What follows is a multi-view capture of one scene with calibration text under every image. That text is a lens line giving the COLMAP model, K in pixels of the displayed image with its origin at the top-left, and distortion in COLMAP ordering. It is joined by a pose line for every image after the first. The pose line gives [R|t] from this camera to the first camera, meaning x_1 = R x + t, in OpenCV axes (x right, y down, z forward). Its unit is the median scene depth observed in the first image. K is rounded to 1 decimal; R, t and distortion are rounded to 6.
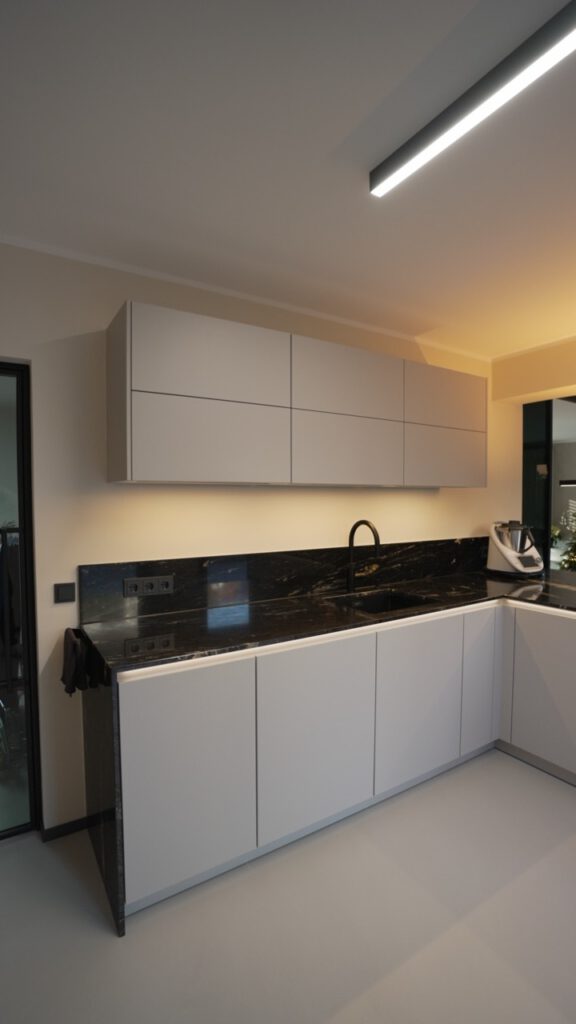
lens RADIAL K [[473.4, 0, 309.4], [0, 473.4, 511.0], [0, 0, 1]] dist [-0.049527, 0.010801]
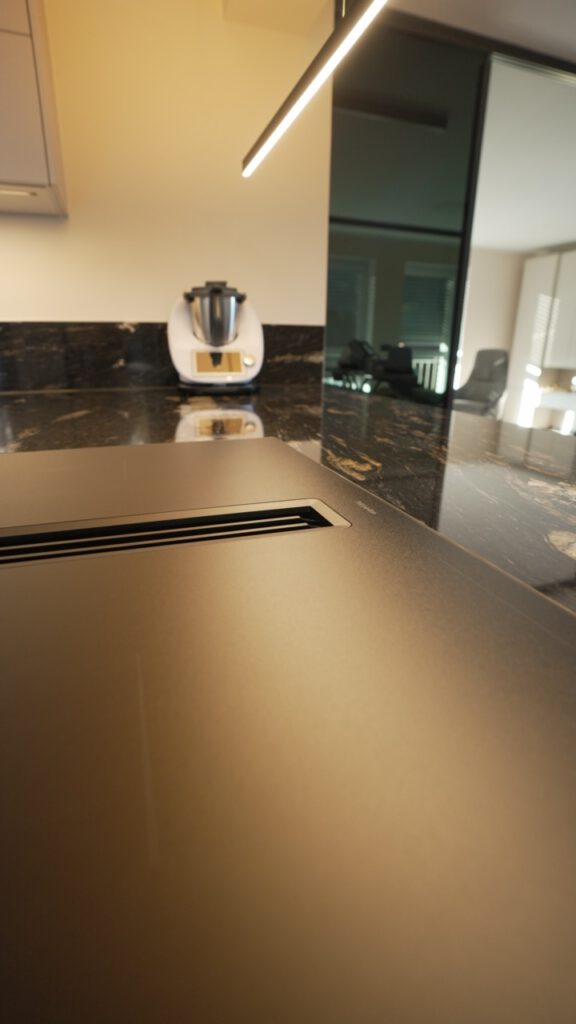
lens RADIAL K [[473.4, 0, 284.0], [0, 473.4, 509.7], [0, 0, 1]] dist [-0.049527, 0.010801]
pose [[0.965153, 0.090349, -0.245594, 0.810296], [-0.009311, 0.949770, 0.312810, 0.119099], [0.261520, -0.299623, 0.917515, 0.603175]]
